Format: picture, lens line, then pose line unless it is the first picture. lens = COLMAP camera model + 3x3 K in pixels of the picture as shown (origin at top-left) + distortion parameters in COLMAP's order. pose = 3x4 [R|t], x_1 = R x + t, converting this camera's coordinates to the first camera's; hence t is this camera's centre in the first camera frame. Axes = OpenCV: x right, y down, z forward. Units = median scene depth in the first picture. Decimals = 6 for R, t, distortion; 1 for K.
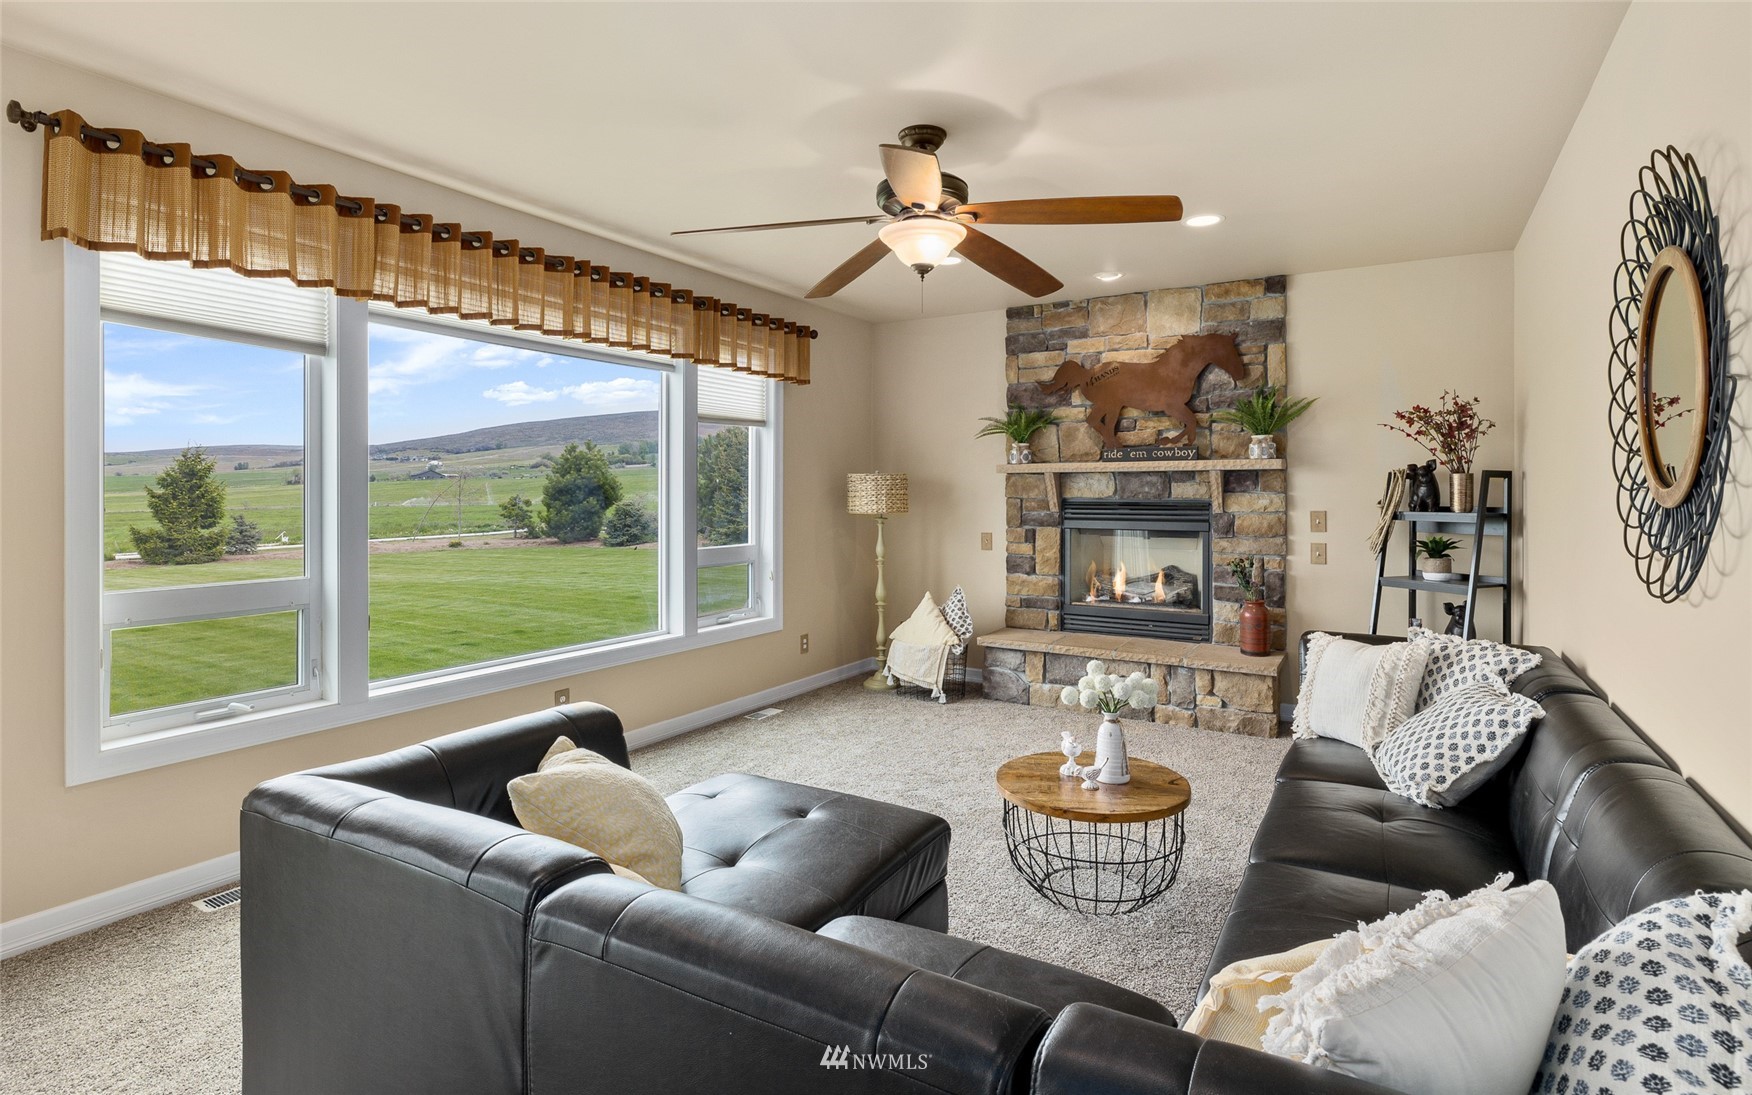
lens RADIAL K [[896.1, 0, 852.1], [0, 896.1, 490.7], [0, 0, 1]] dist [0.004295, 0.000219]
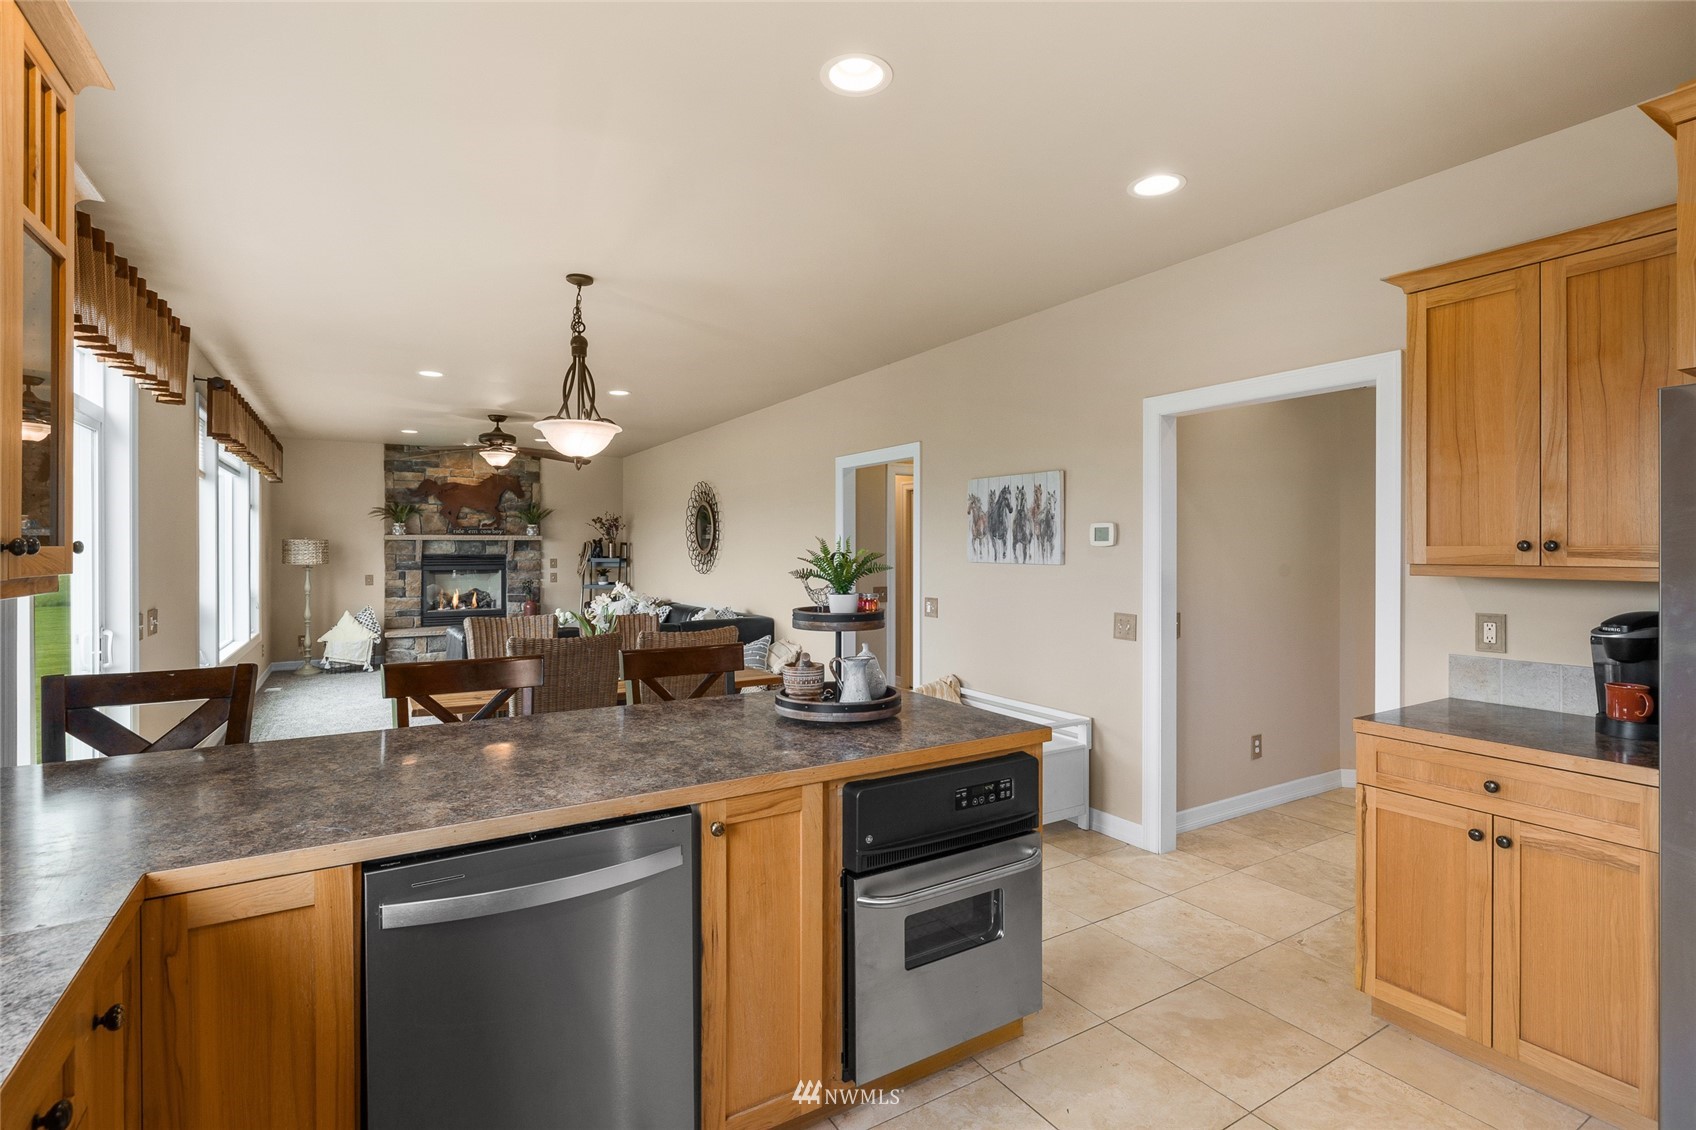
lens RADIAL K [[814.0, 0, 851.3], [0, 814.0, 554.3], [0, 0, 1]] dist [-0.010058, -0.001074]
pose [[0.464133, -0.006095, 0.885745, -0.854461], [-0.001050, 0.999972, 0.007431, -0.004356], [-0.885765, -0.004379, 0.464113, -0.556883]]
